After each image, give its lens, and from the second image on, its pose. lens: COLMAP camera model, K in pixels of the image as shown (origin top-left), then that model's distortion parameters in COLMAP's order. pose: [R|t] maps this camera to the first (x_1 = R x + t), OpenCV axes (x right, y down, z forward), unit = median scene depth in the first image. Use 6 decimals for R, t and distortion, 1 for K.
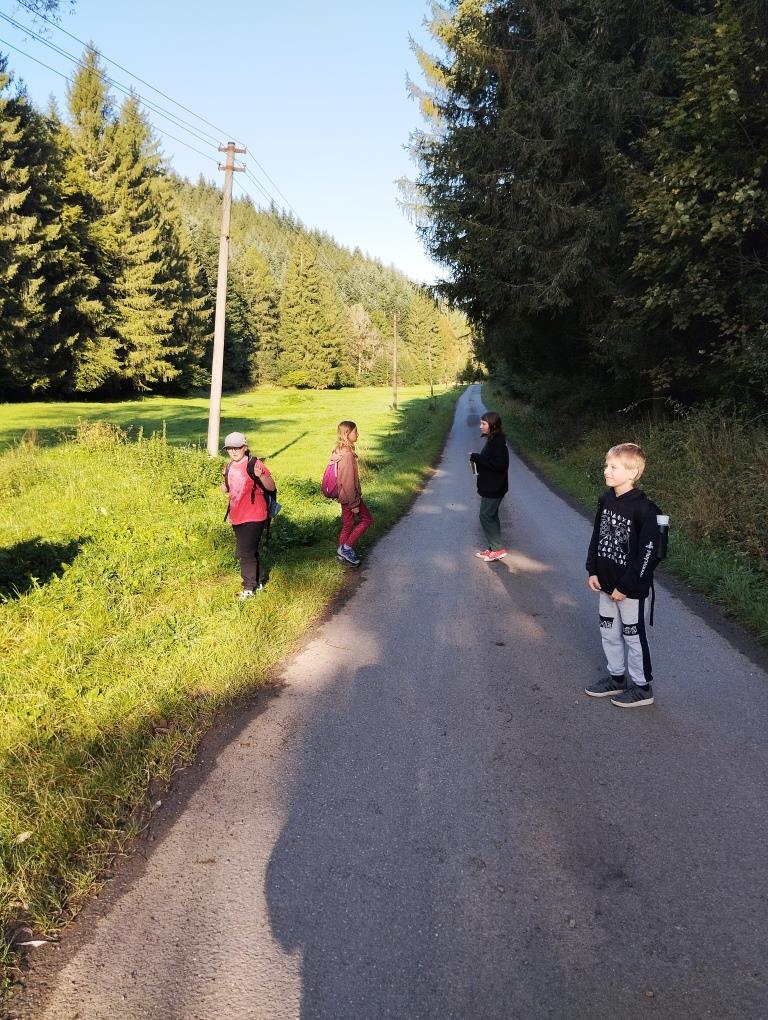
lens RADIAL K [[818.5, 0, 410.9], [0, 818.5, 511.2], [0, 0, 1]] dist [0.089801, -0.141792]
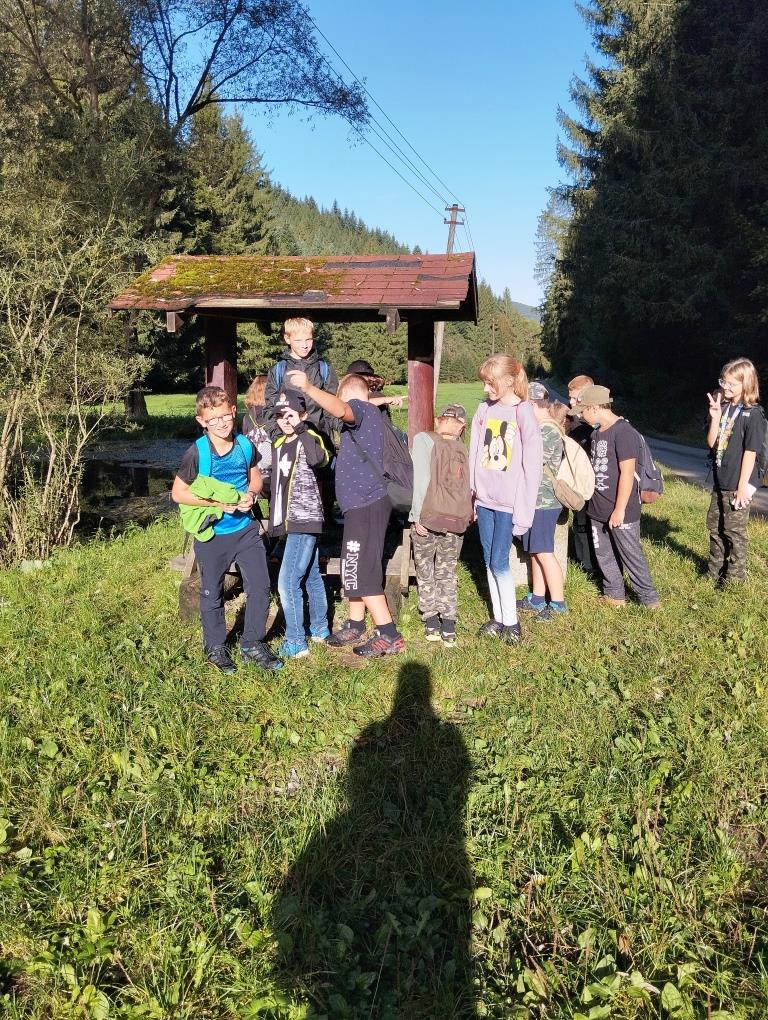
lens RADIAL K [[818.5, 0, 410.9], [0, 818.5, 511.2], [0, 0, 1]] dist [0.089801, -0.141792]
pose [[0.998323, 0.013103, -0.056391, -0.052800], [-0.012887, 0.999908, 0.004195, 0.019464], [0.056441, -0.003462, 0.998400, -0.107592]]
